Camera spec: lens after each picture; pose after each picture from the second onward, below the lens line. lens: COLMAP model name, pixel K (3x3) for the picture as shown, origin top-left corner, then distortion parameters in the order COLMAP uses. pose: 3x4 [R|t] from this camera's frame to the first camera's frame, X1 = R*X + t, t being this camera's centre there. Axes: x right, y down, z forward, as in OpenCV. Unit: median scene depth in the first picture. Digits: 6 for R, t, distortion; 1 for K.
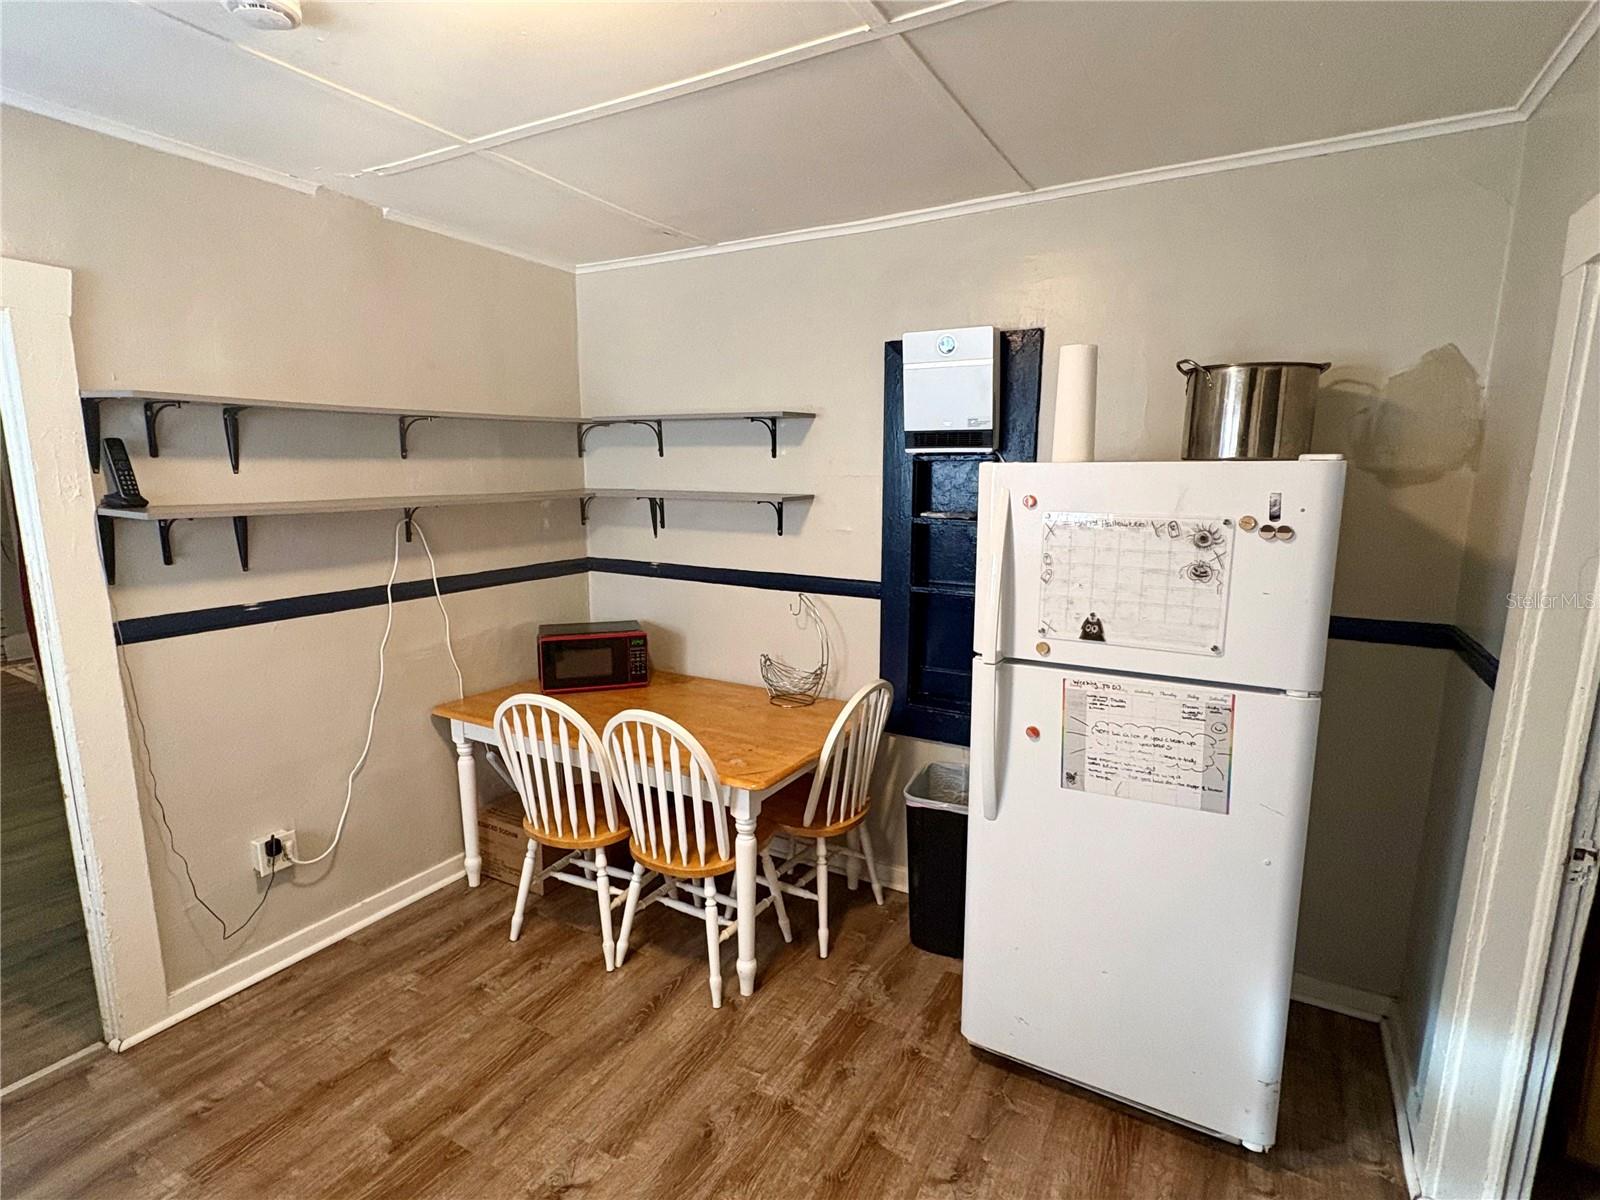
lens RADIAL K [[797.1, 0, 799.2], [0, 797.1, 602.1], [0, 0, 1]] dist [0.002114, -0.000780]
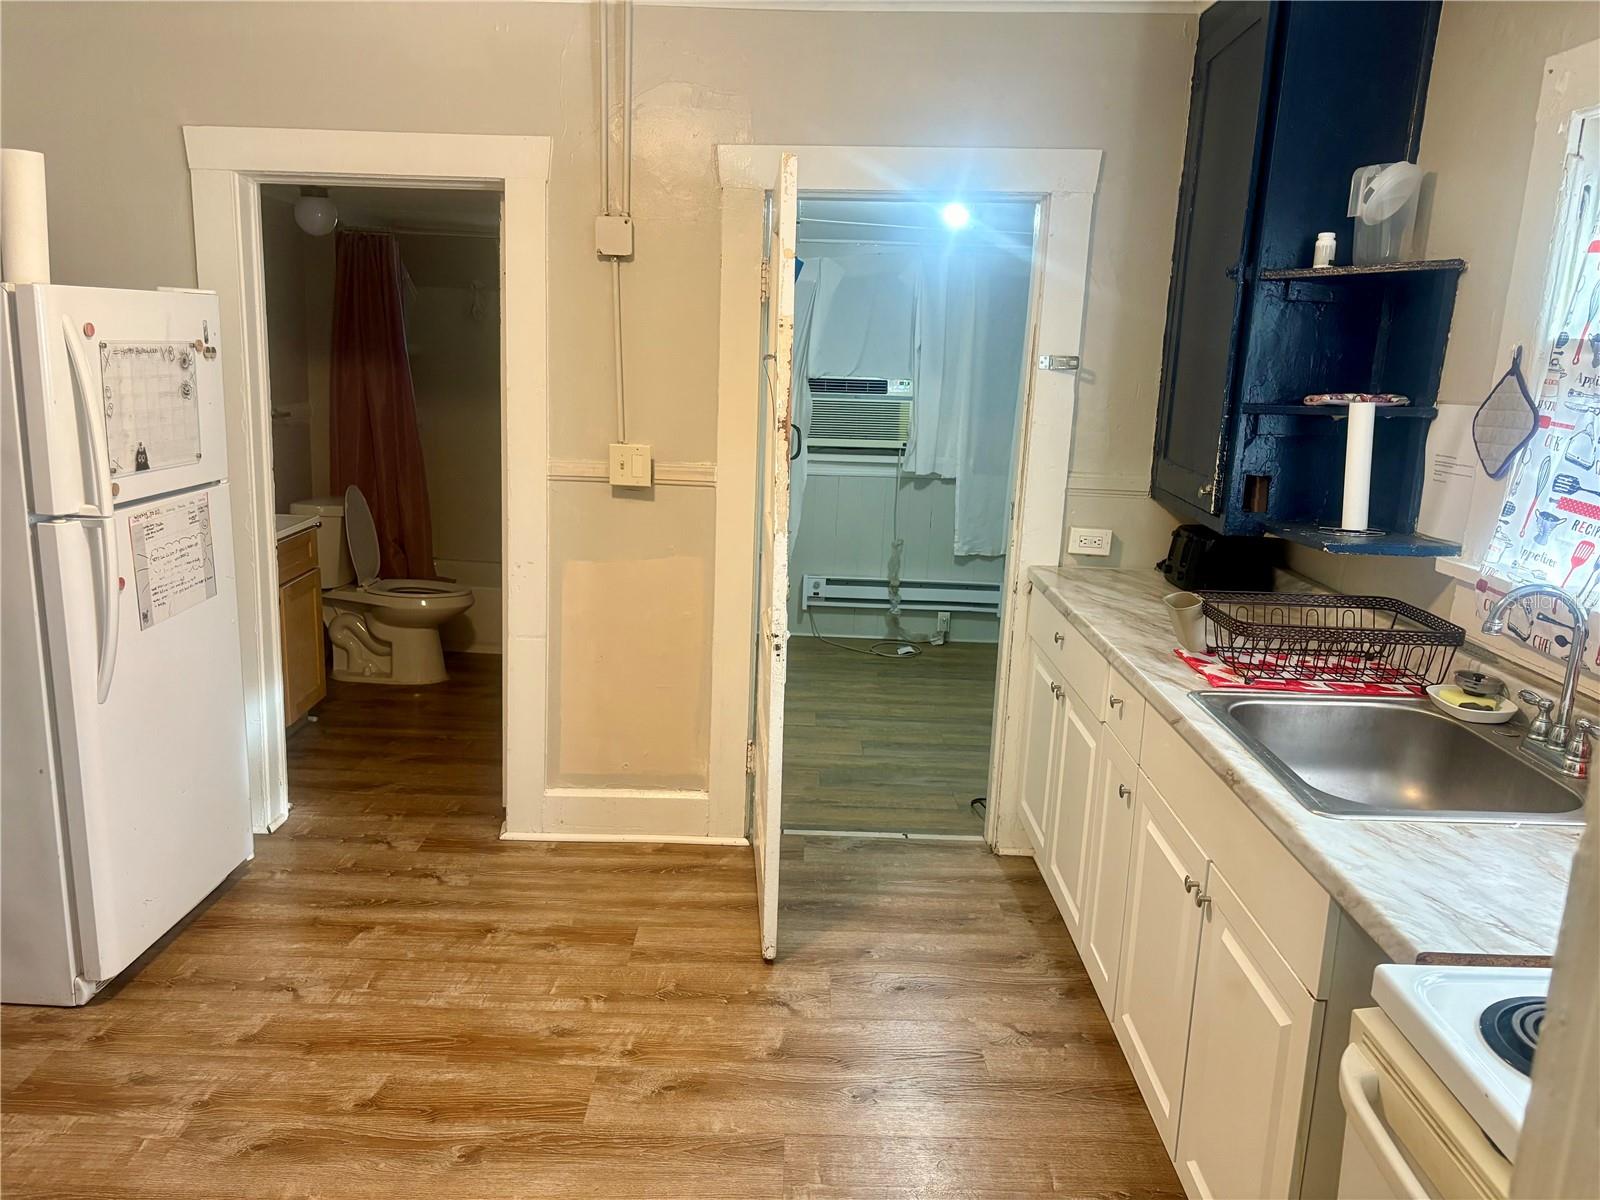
lens RADIAL K [[1214.4, 0, 790.2], [0, 1214.4, 602.2], [0, 0, 1]] dist [0.014694, 0.000157]
pose [[-0.478602, -0.204745, 0.853827, -1.097086], [0.111077, 0.950501, 0.290189, -0.119721], [-0.870978, 0.233726, -0.432169, 0.798120]]
